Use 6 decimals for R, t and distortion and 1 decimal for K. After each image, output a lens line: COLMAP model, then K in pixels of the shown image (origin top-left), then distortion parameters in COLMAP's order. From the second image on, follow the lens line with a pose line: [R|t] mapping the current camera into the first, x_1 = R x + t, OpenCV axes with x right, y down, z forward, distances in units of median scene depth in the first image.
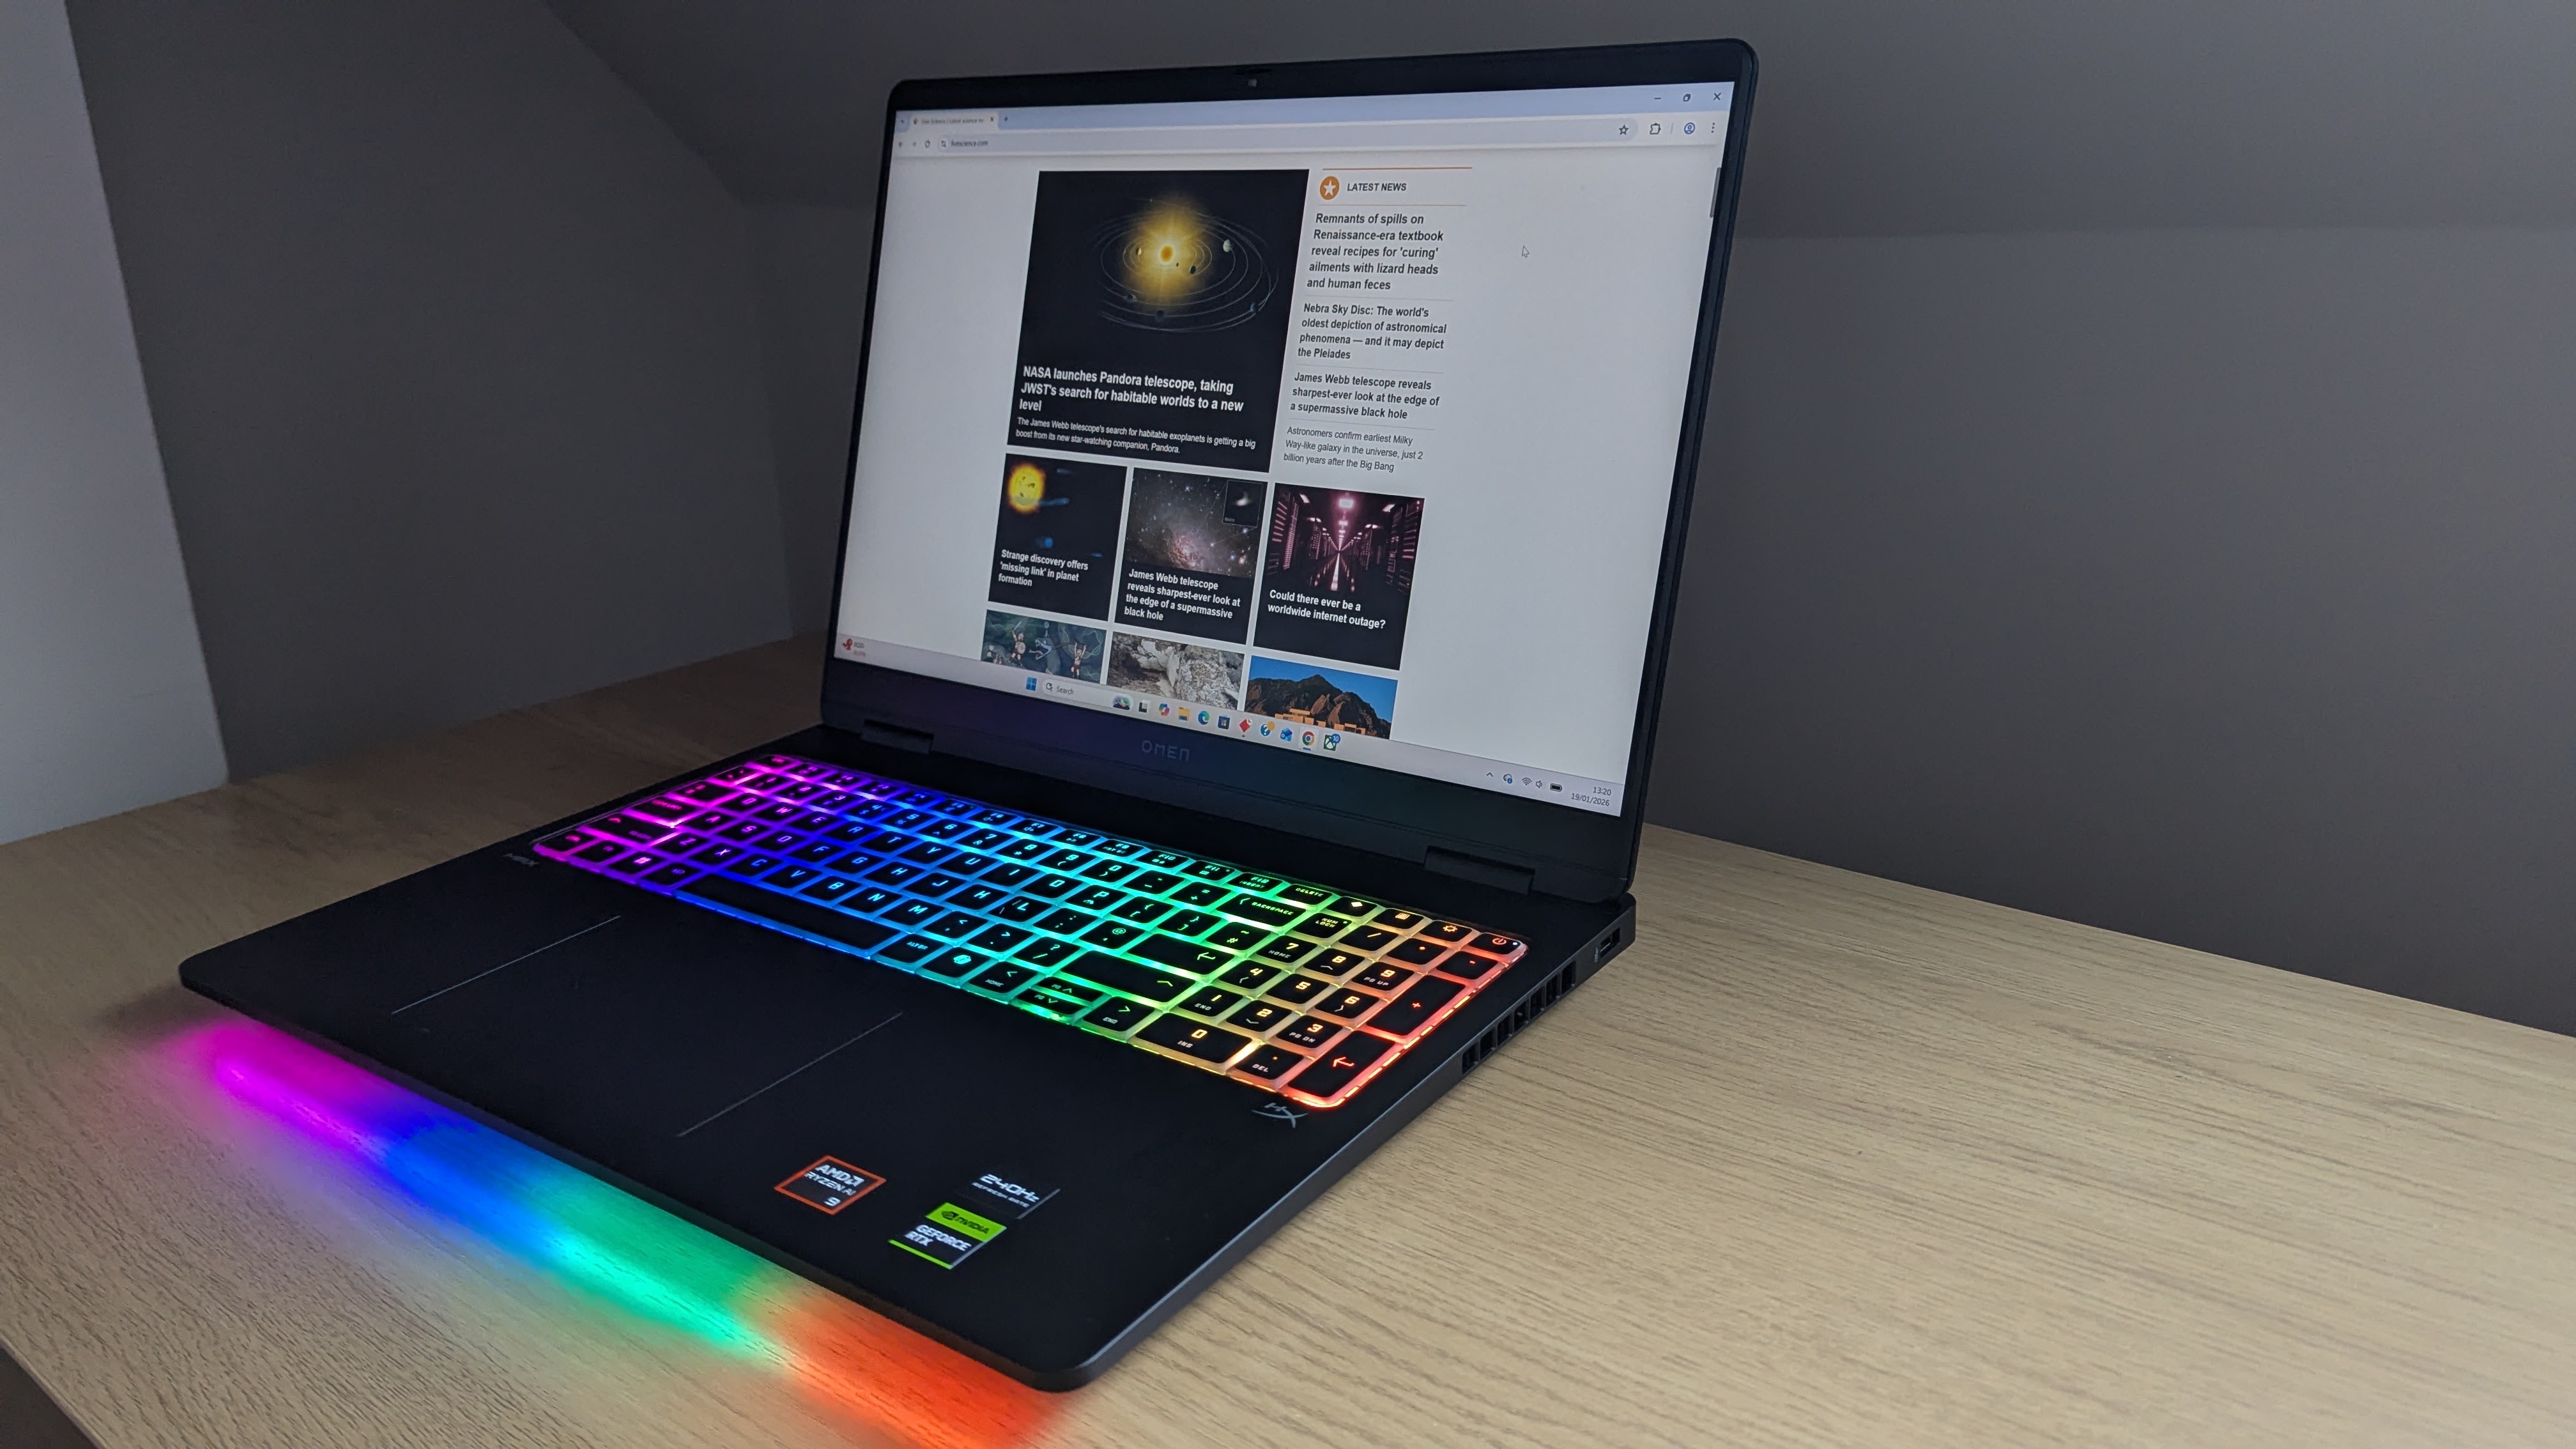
lens RADIAL K [[1934.4, 0, 1283.6], [0, 1934.4, 741.0], [0, 0, 1]] dist [0.004812, -0.023380]
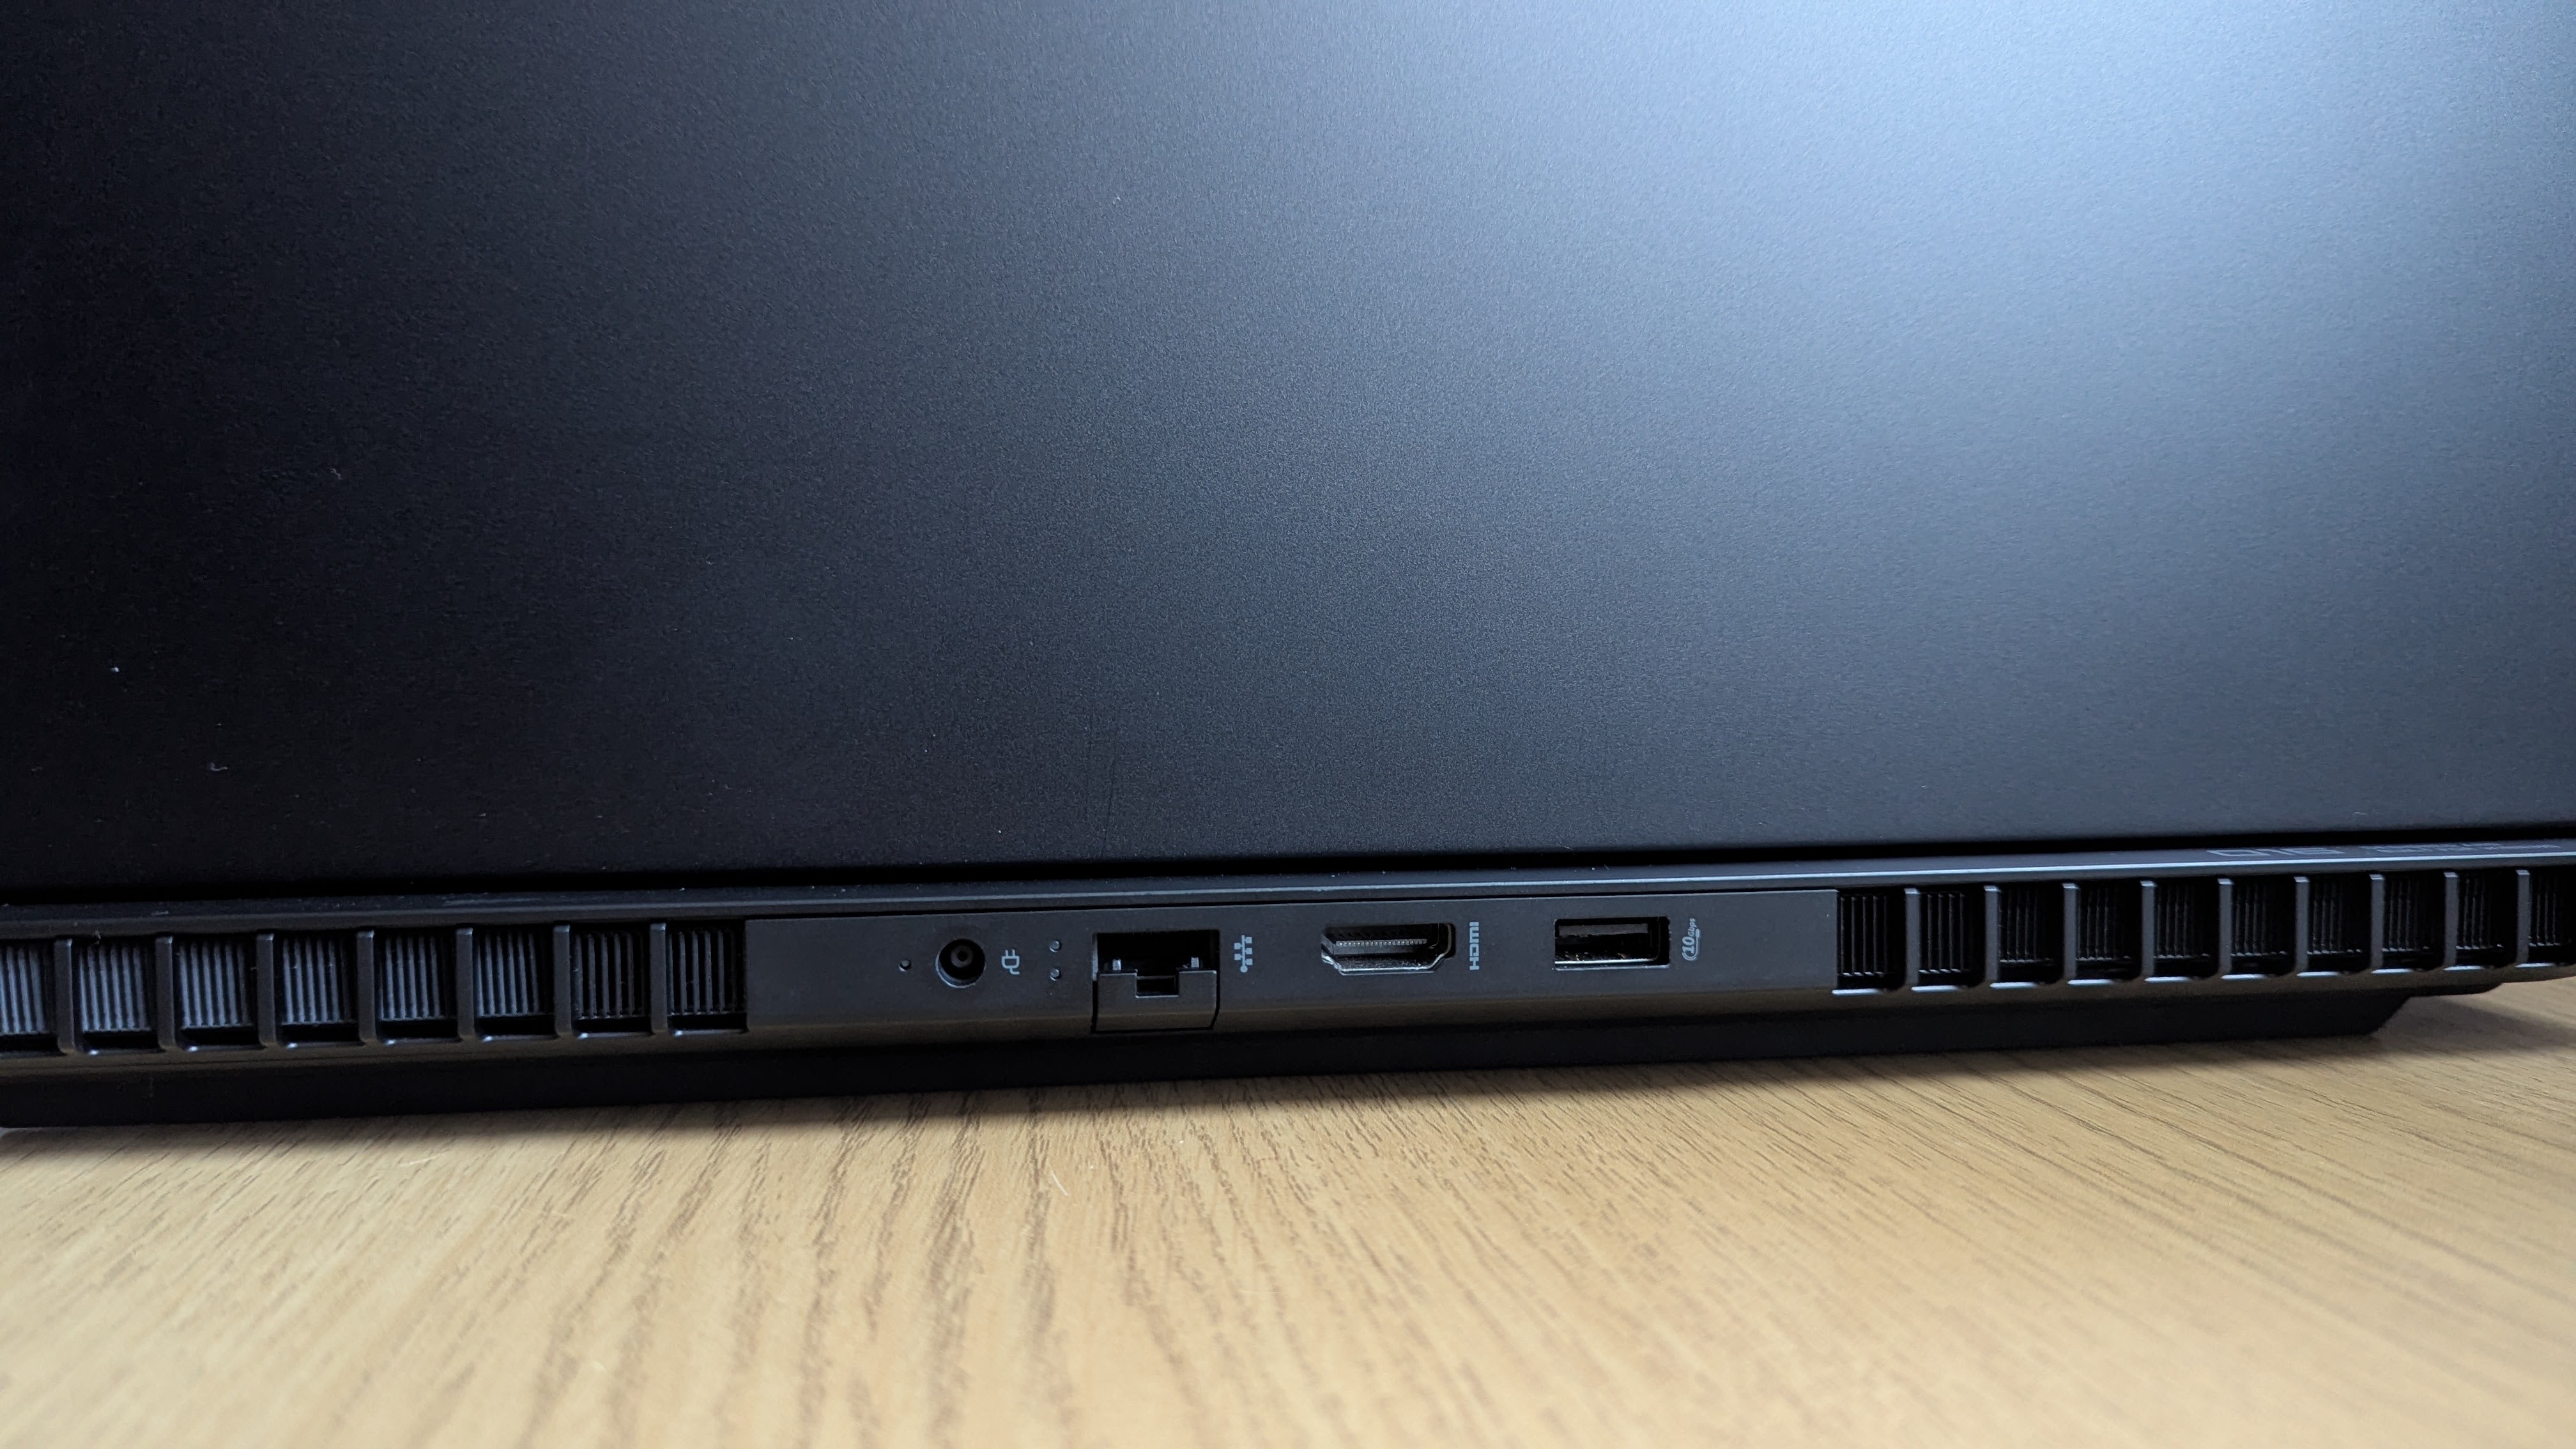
lens RADIAL K [[1934.4, 0, 1293.4], [0, 1934.4, 741.0], [0, 0, 1]] dist [0.004812, -0.023380]
pose [[0.739056, 0.052030, -0.671632, 0.325373], [-0.214232, 0.963405, -0.161105, 0.241859], [0.638671, 0.262951, 0.723157, 0.719129]]
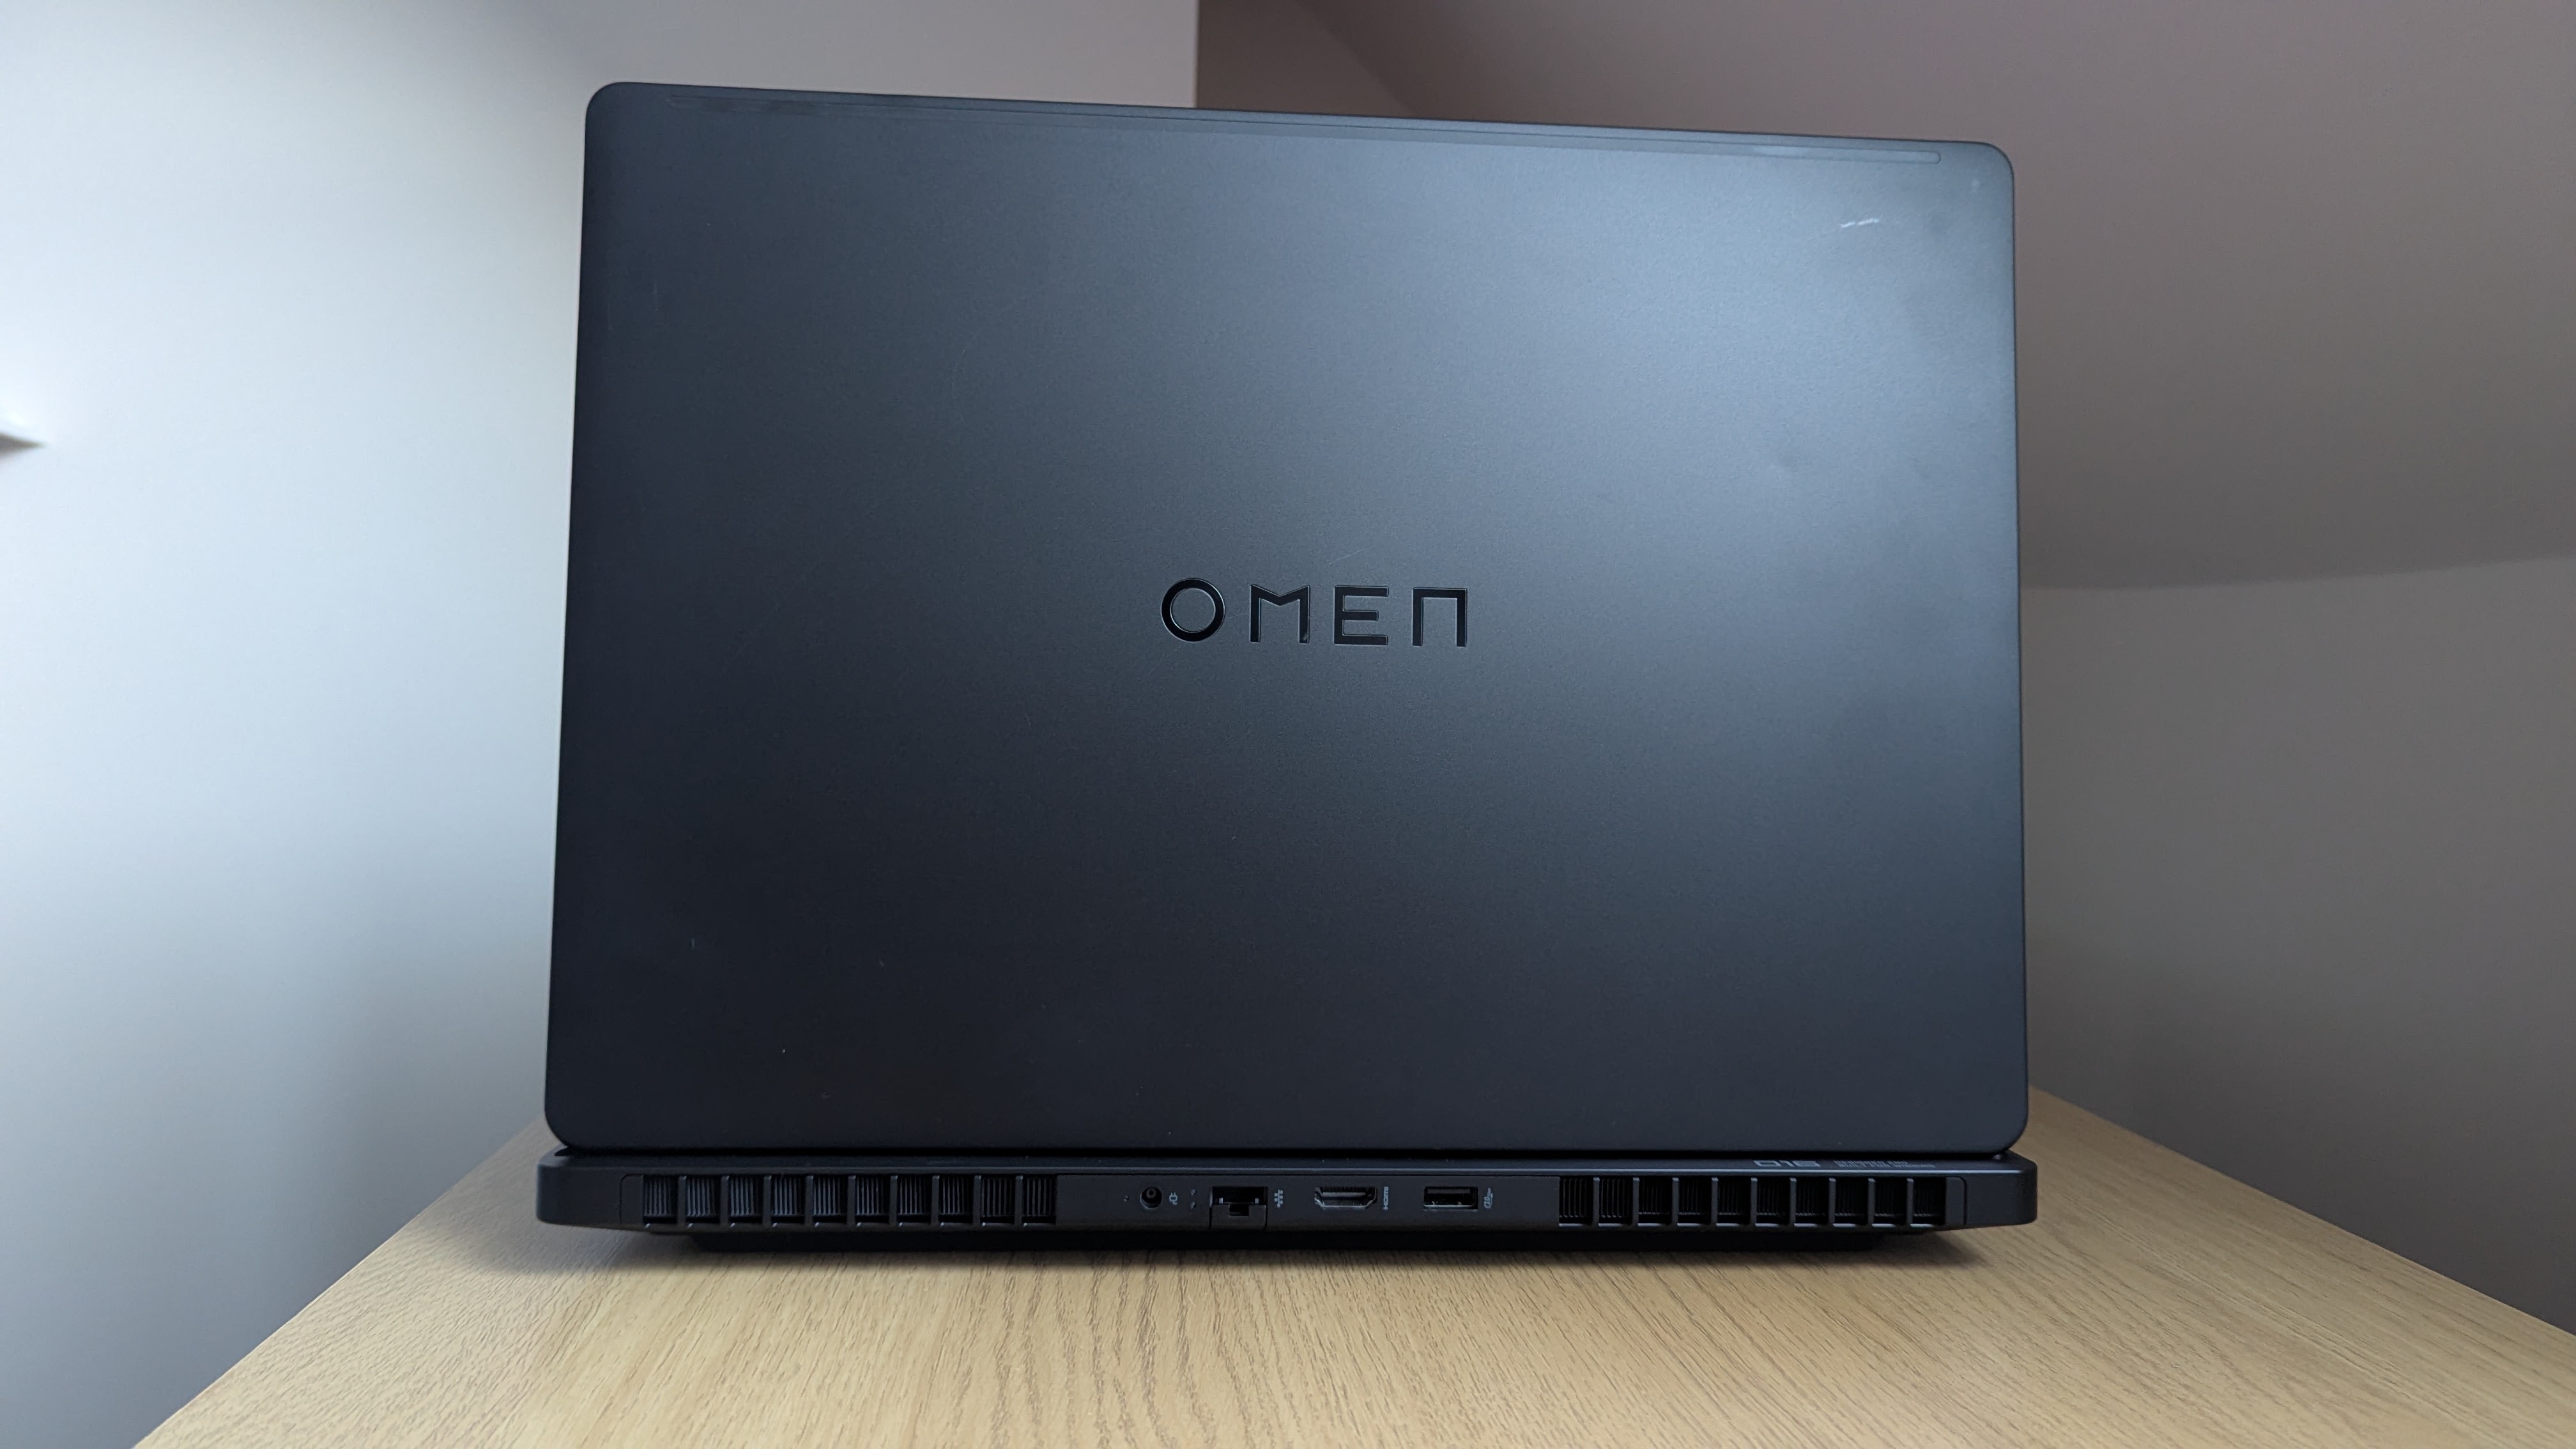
lens RADIAL K [[1934.4, 0, 1299.8], [0, 1934.4, 703.0], [0, 0, 1]] dist [0.004812, -0.023380]
pose [[0.688994, 0.033841, -0.723977, 0.752717], [-0.253285, 0.947168, -0.196772, 0.167978], [0.679069, 0.318947, 0.661165, 0.302752]]
